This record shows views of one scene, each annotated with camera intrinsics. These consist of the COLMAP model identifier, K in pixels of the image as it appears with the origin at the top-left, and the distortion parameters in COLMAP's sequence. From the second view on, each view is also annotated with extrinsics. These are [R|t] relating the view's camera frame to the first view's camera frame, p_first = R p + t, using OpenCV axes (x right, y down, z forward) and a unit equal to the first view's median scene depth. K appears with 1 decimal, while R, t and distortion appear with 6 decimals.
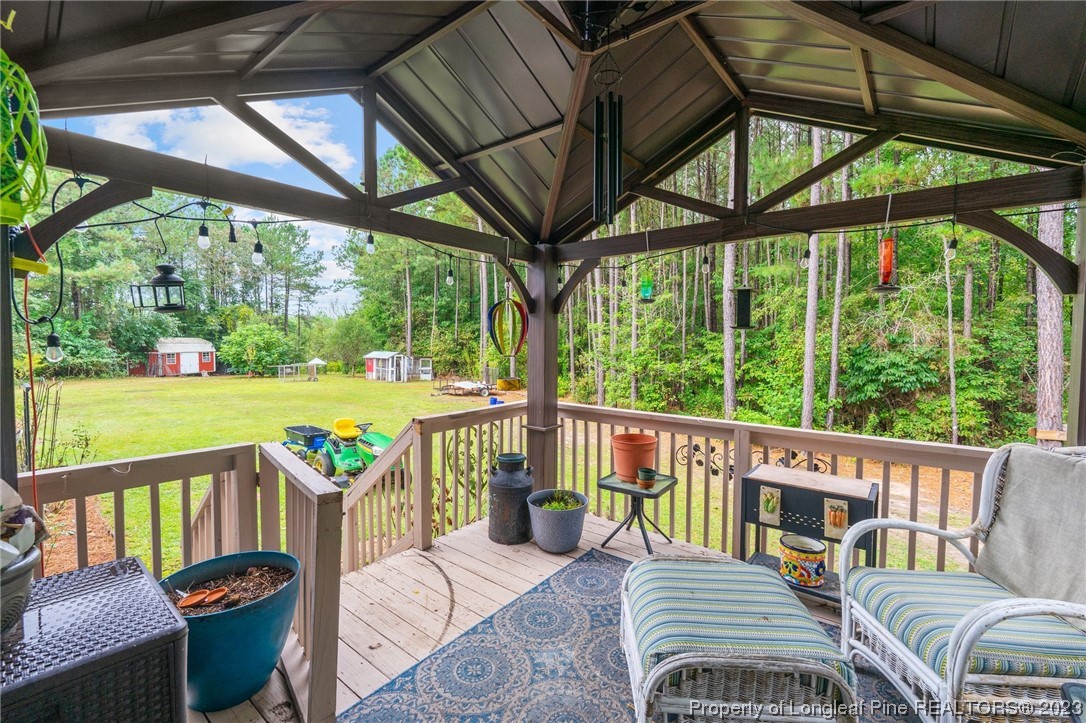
lens RADIAL K [[480.9, 0, 537.2], [0, 480.9, 358.1], [0, 0, 1]] dist [-0.004283, -0.000317]
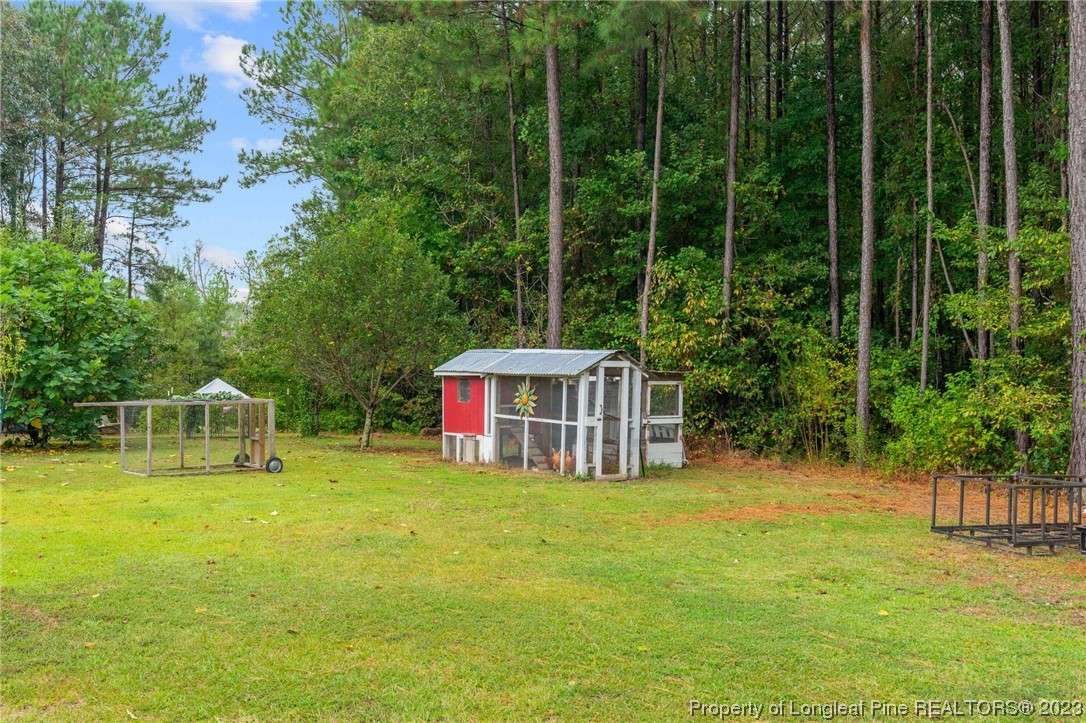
lens RADIAL K [[1093.2, 0, 542.9], [0, 1093.2, 360.0], [0, 0, 1]] dist [0.019689, 0.000000]
pose [[0.997007, 0.006575, -0.077037, -0.226656], [-0.008858, 0.999531, -0.029327, 0.006712], [0.076808, 0.029921, 0.996597, 0.376675]]
